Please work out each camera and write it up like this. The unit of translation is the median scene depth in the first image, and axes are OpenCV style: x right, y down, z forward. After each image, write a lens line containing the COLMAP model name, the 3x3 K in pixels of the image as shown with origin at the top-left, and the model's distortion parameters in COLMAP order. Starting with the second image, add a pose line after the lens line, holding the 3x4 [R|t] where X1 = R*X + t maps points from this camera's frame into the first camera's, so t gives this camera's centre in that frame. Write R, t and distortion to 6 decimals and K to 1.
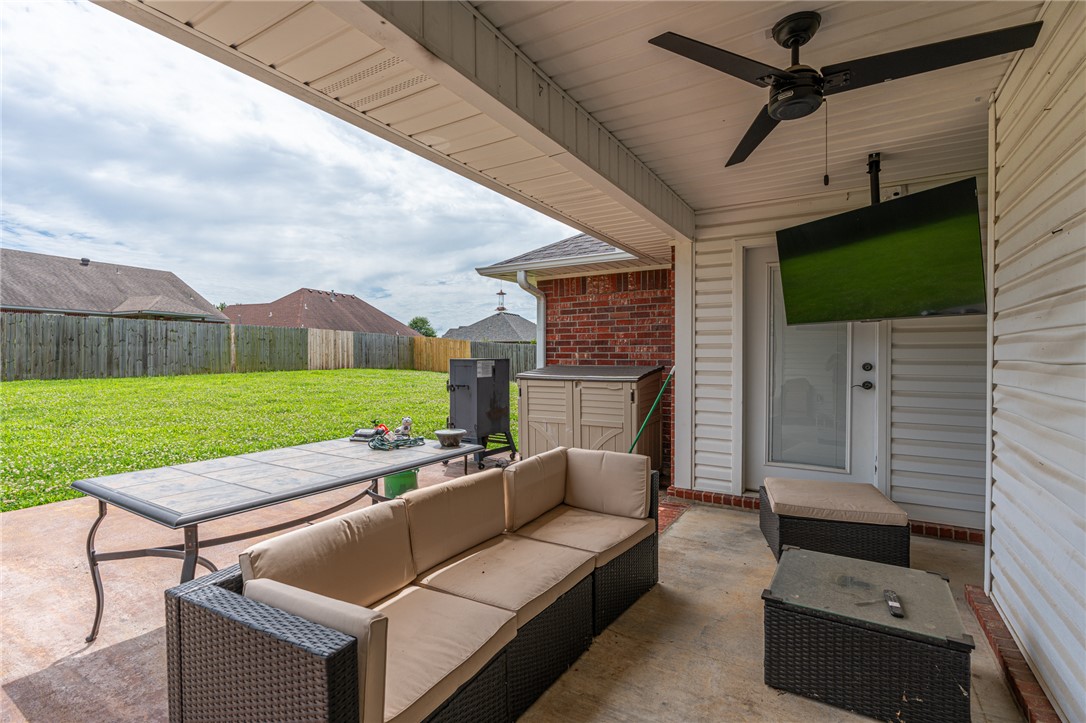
lens RADIAL K [[503.9, 0, 526.2], [0, 503.9, 329.0], [0, 0, 1]] dist [-0.000466, 0.002981]
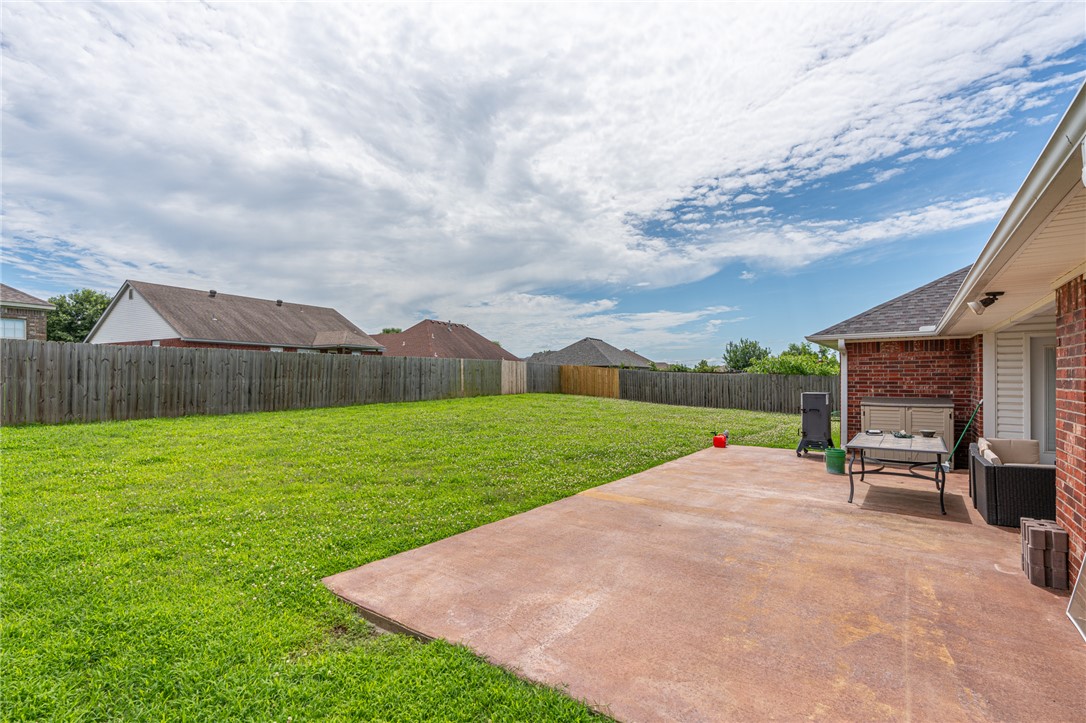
lens RADIAL K [[503.9, 0, 524.8], [0, 503.9, 377.0], [0, 0, 1]] dist [-0.000466, 0.002981]
pose [[0.996149, -0.002010, -0.087657, -0.209253], [0.006758, 0.998523, 0.053908, -0.020698], [0.087419, -0.054292, 0.994691, -0.171020]]
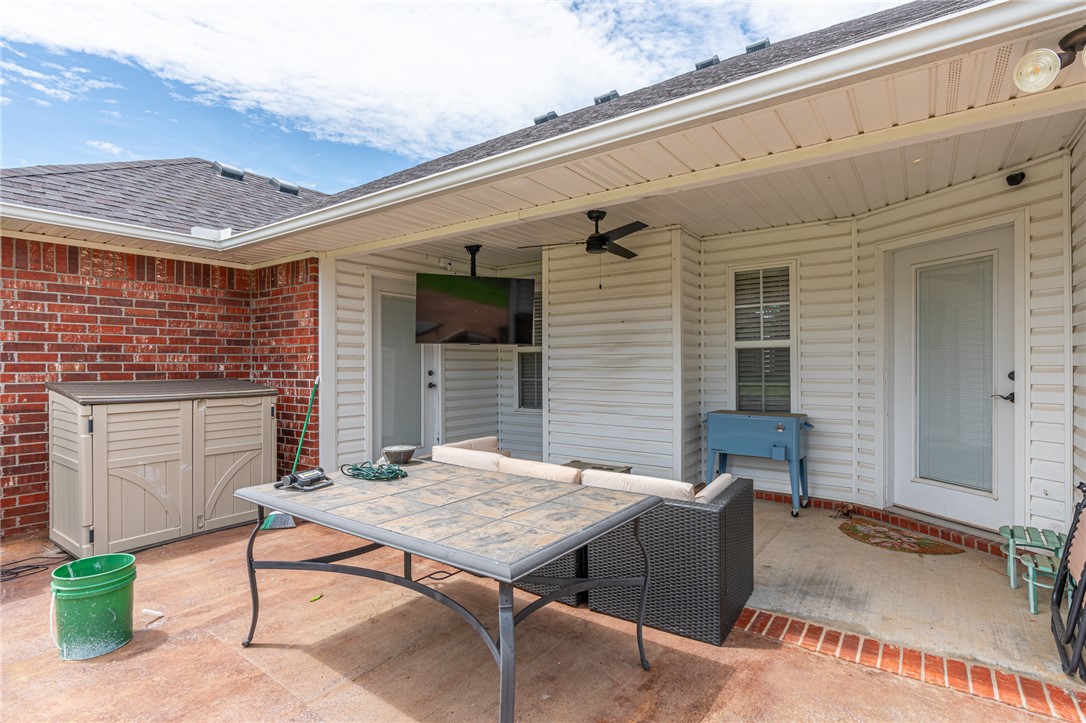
lens RADIAL K [[531.8, 0, 538.6], [0, 531.8, 342.9], [0, 0, 1]] dist [0.018124, 0.000454]
pose [[0.082427, 0.040916, 0.995757, -0.127160], [-0.050461, 0.998047, -0.036833, 0.003982], [-0.995319, -0.047211, 0.084331, 0.080047]]
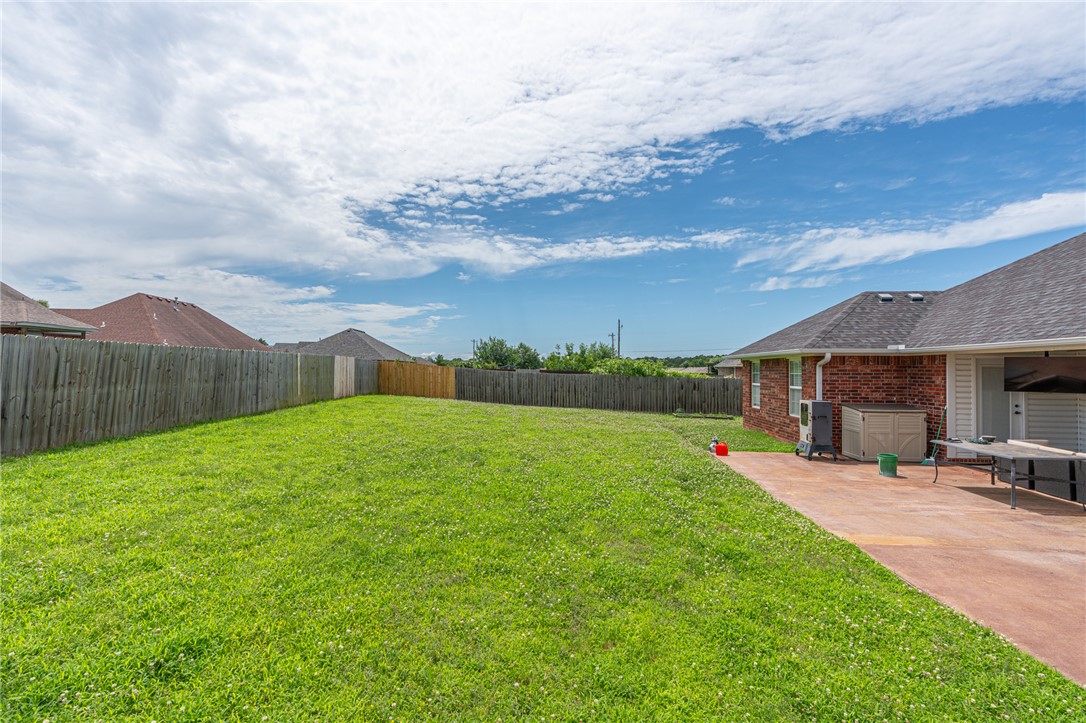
lens RADIAL K [[503.9, 0, 535.3], [0, 503.9, 375.2], [0, 0, 1]] dist [-0.000466, 0.002981]
pose [[0.889982, 0.001660, 0.455992, -0.415404], [-0.031013, 0.997898, 0.056897, -0.023766], [-0.454940, -0.064779, 0.888163, -0.032033]]
